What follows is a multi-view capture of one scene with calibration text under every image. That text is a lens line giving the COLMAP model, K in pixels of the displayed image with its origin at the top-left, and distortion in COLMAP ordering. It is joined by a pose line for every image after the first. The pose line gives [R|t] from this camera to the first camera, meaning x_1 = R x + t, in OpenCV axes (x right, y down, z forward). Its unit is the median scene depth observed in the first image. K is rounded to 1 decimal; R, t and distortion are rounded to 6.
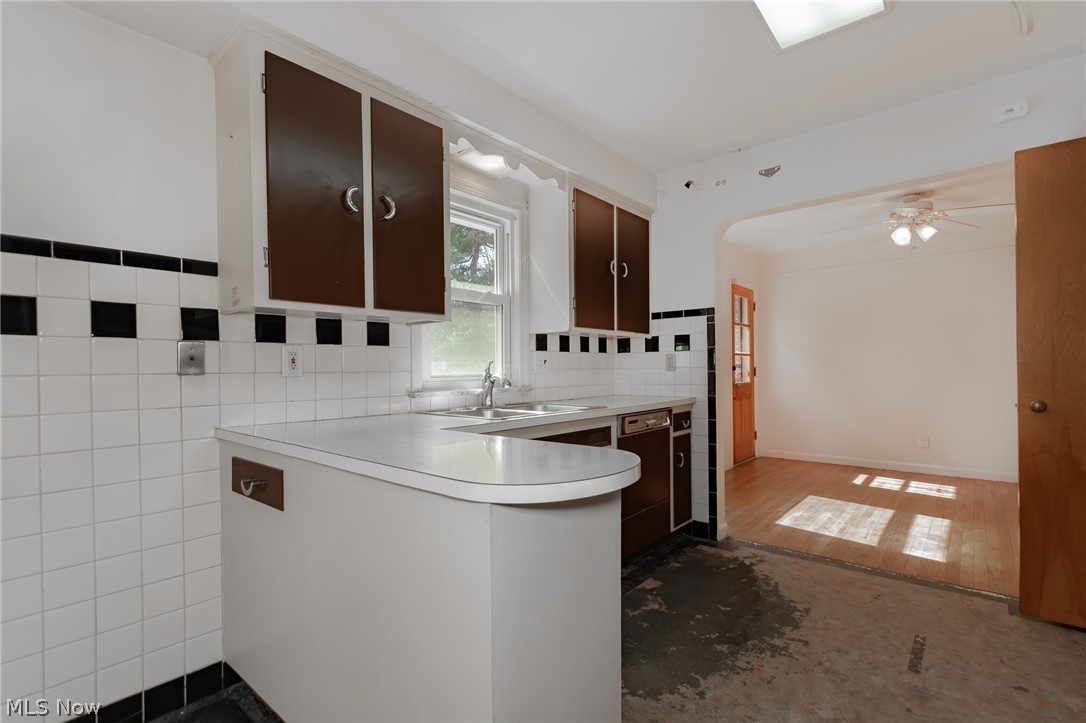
lens RADIAL K [[512.5, 0, 531.4], [0, 512.5, 362.9], [0, 0, 1]] dist [0.011754, 0.000984]
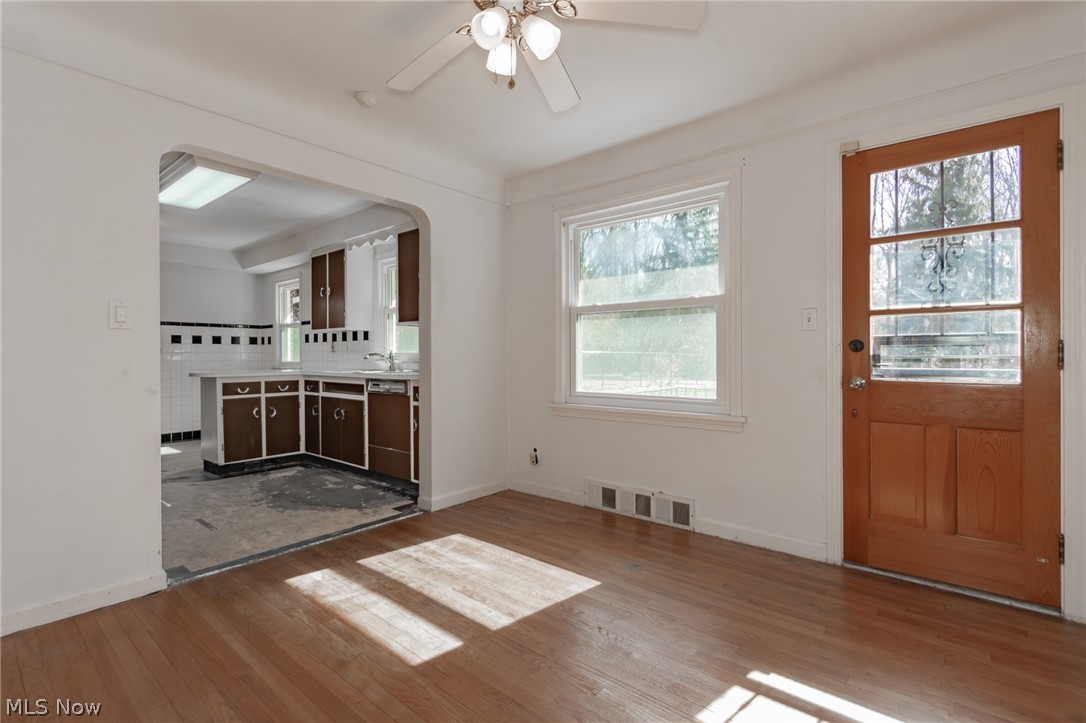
lens RADIAL K [[491.8, 0, 530.6], [0, 491.8, 357.0], [0, 0, 1]] dist [0.000493, 0.000028]
pose [[0.006117, -0.005607, -0.999966, 1.687381], [-0.008898, 0.999944, -0.005661, 0.042056], [0.999942, 0.008933, 0.006067, 1.482843]]
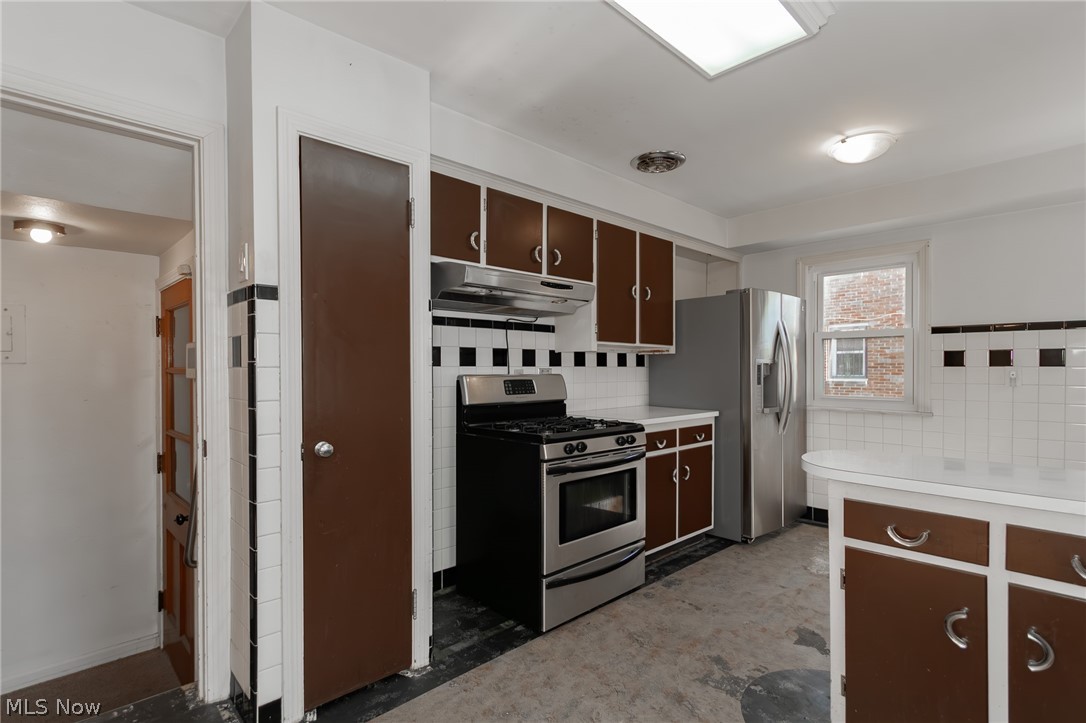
lens RADIAL K [[502.0, 0, 547.0], [0, 502.0, 370.0], [0, 0, 1]] dist [0.007316, -0.000388]
pose [[-0.994169, -0.011585, 0.107213, 0.349108], [-0.009464, 0.999750, 0.020270, -0.024994], [-0.107421, 0.019137, -0.994029, 1.080241]]
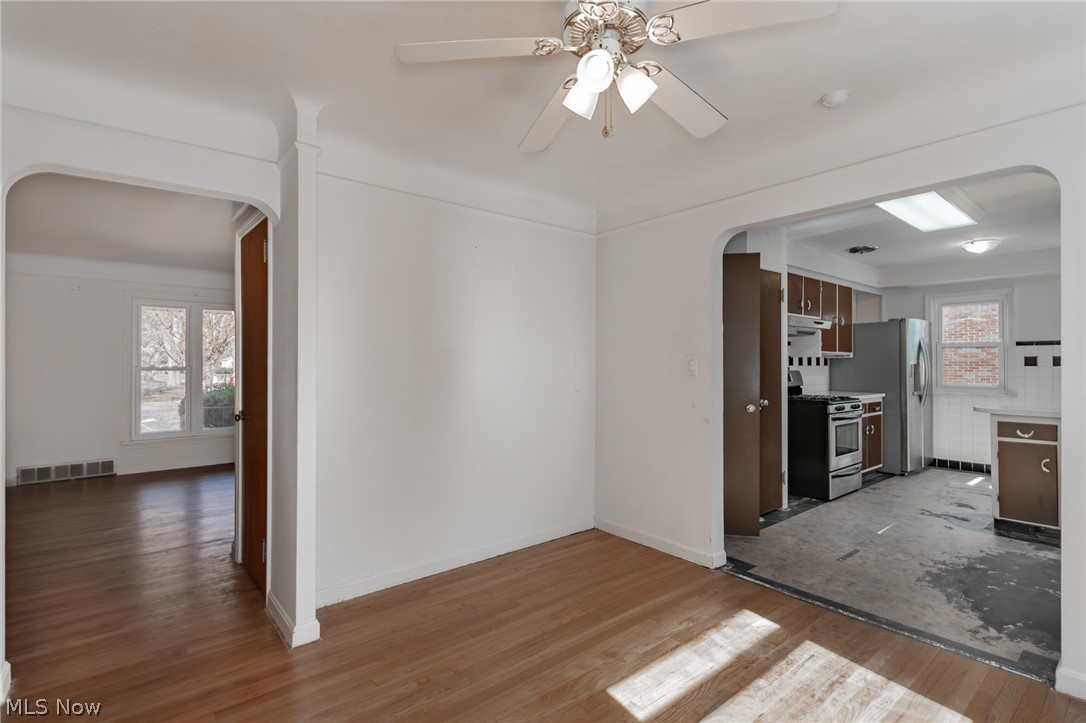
lens RADIAL K [[521.2, 0, 574.3], [0, 521.2, 356.5], [0, 0, 1]] dist [-0.003146, 0.000331]
pose [[-0.992220, -0.011897, 0.123927, 1.055370], [-0.011792, 0.999929, 0.001583, -0.038806], [-0.123937, 0.000110, -0.992290, 2.047992]]
